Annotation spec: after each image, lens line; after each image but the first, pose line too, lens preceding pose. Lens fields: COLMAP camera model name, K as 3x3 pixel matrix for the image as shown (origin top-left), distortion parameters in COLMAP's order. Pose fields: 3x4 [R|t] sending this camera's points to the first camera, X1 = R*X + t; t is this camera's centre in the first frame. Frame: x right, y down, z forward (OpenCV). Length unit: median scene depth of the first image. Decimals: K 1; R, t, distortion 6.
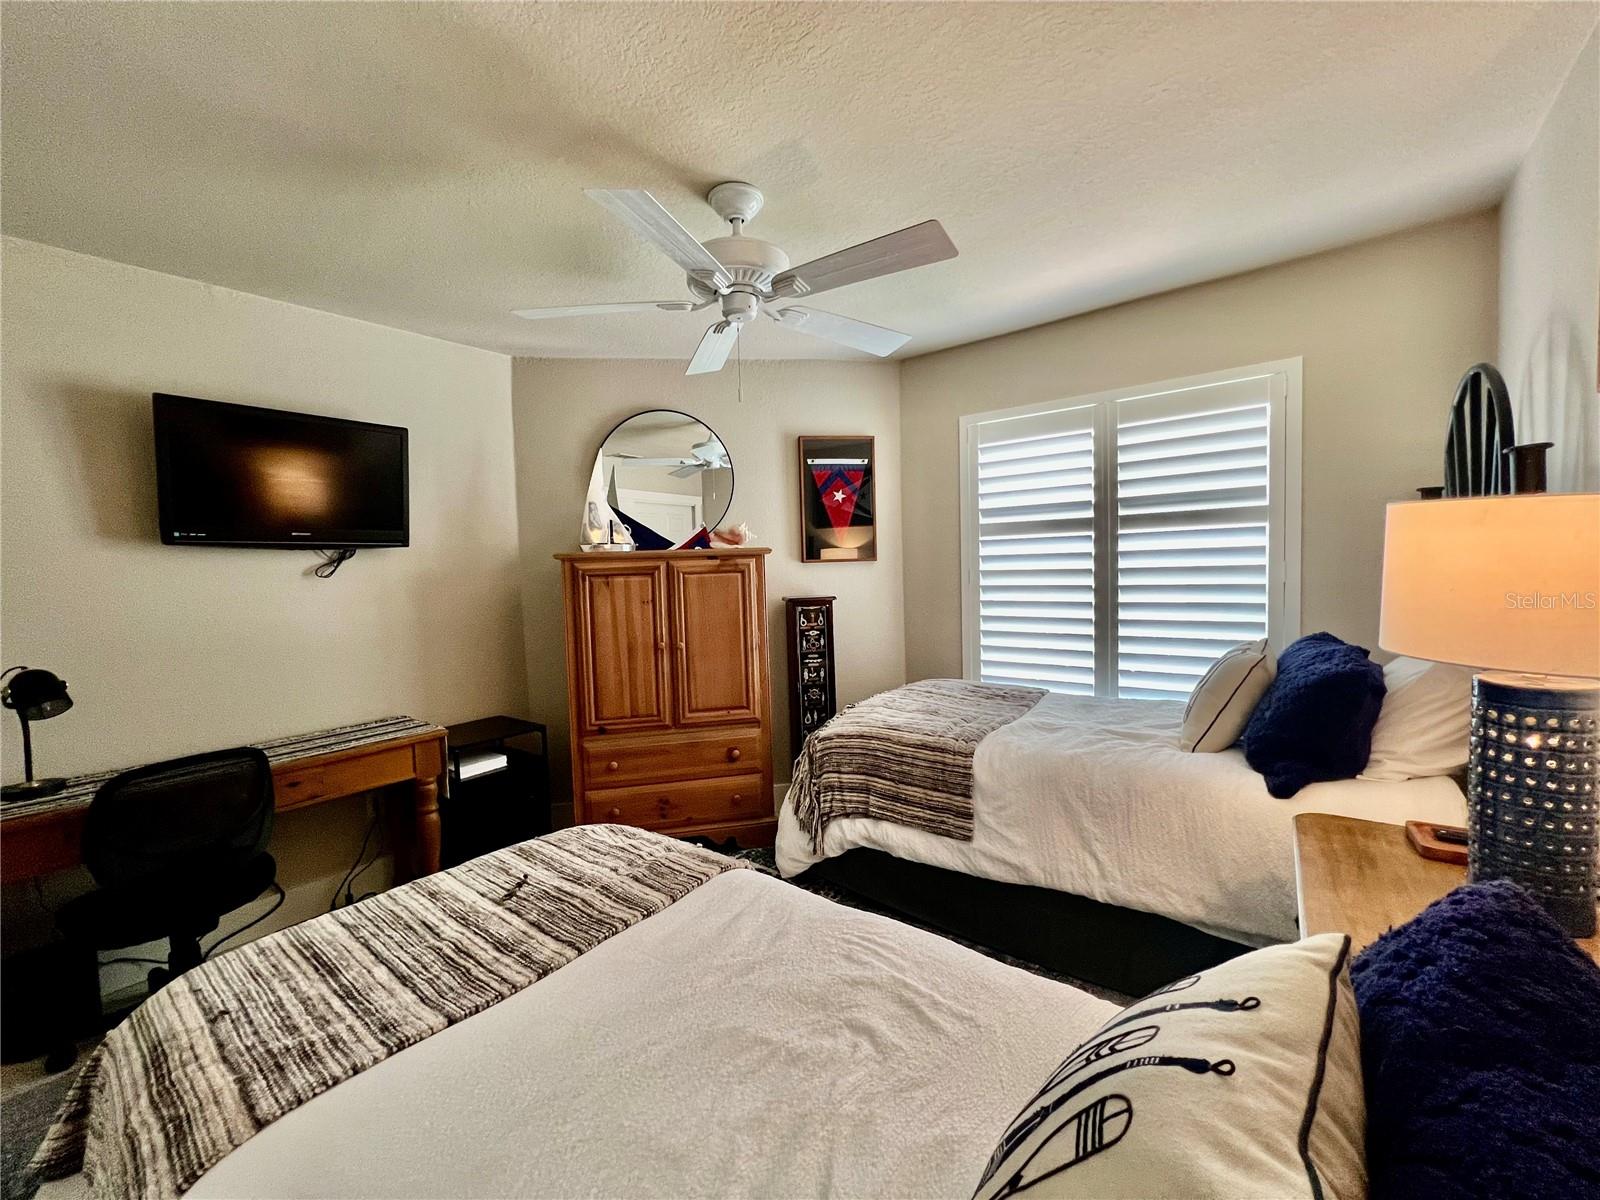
lens RADIAL K [[646.6, 0, 800.0], [0, 646.6, 600.0], [0, 0, 1]] dist [-0.000994, 0.000082]
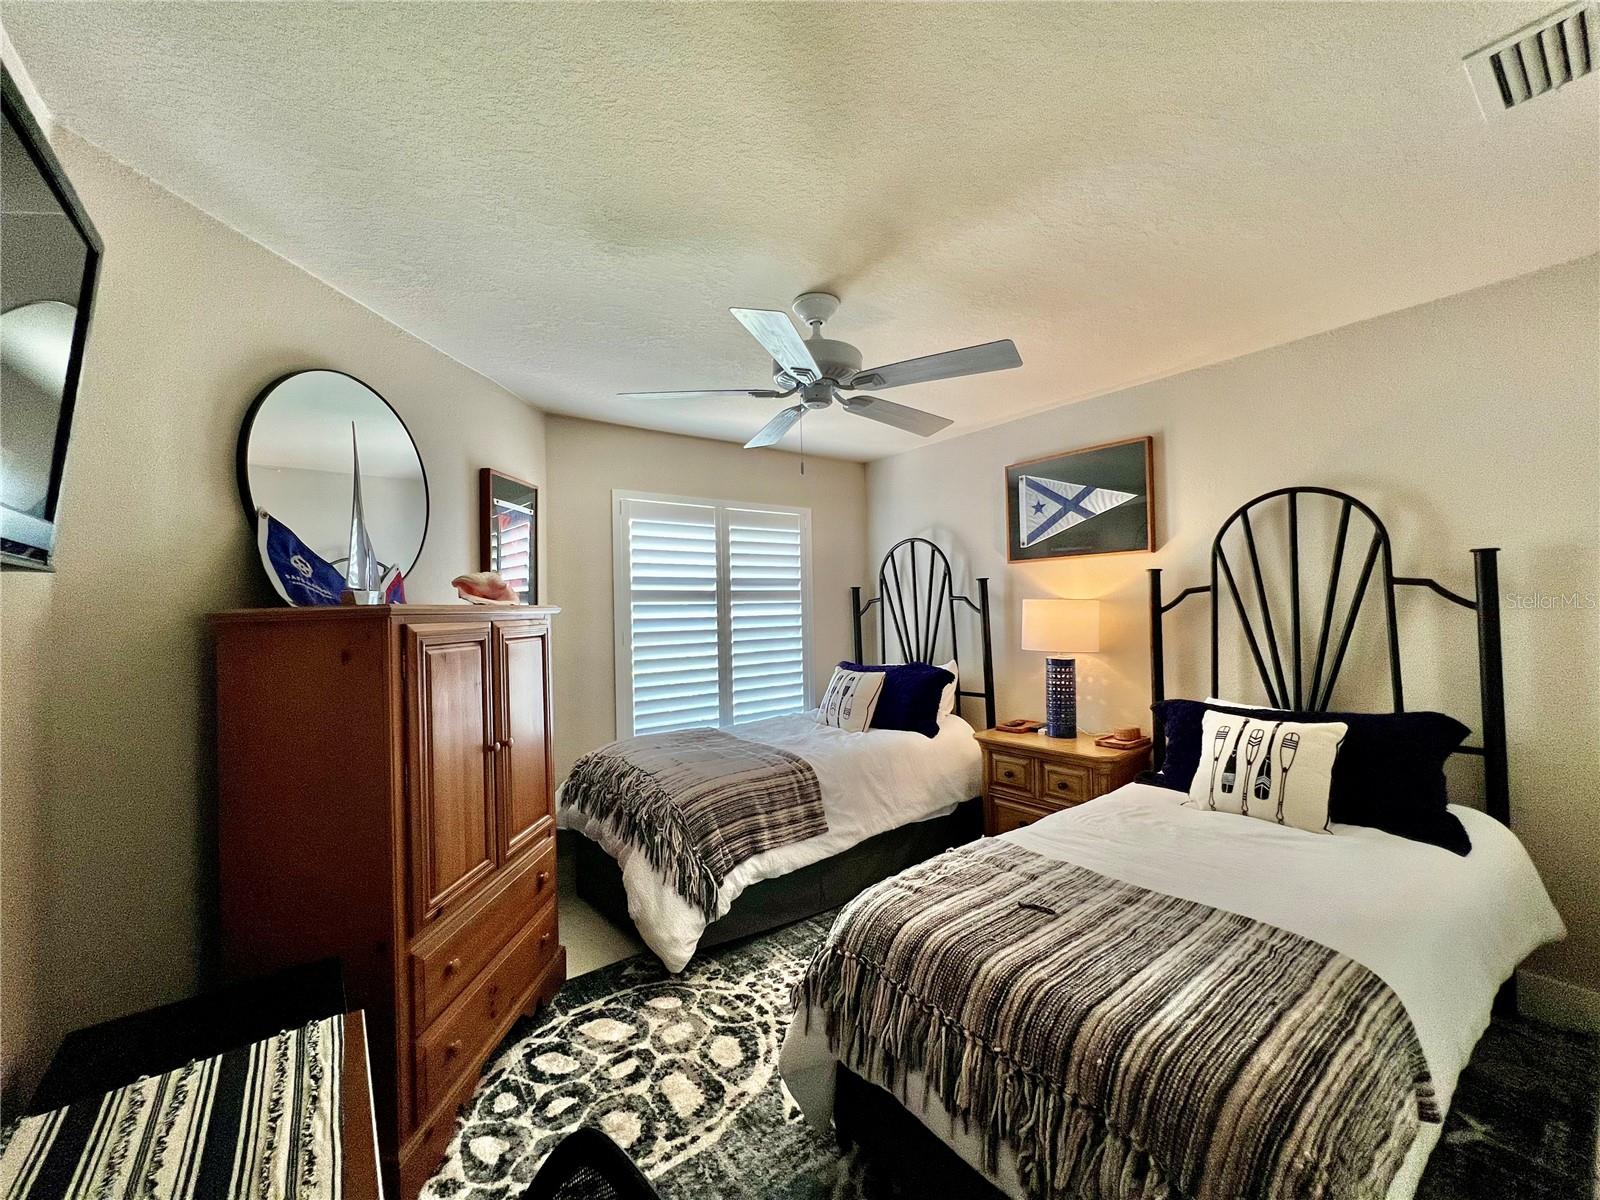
lens RADIAL K [[634.4, 0, 800.0], [0, 634.4, 600.0], [0, 0, 1]] dist [0.000354, 0.000829]
pose [[0.252788, 0.042323, 0.966596, -0.790471], [0.070485, 0.995583, -0.062025, -0.017295], [-0.964951, 0.083810, 0.248688, 0.530885]]
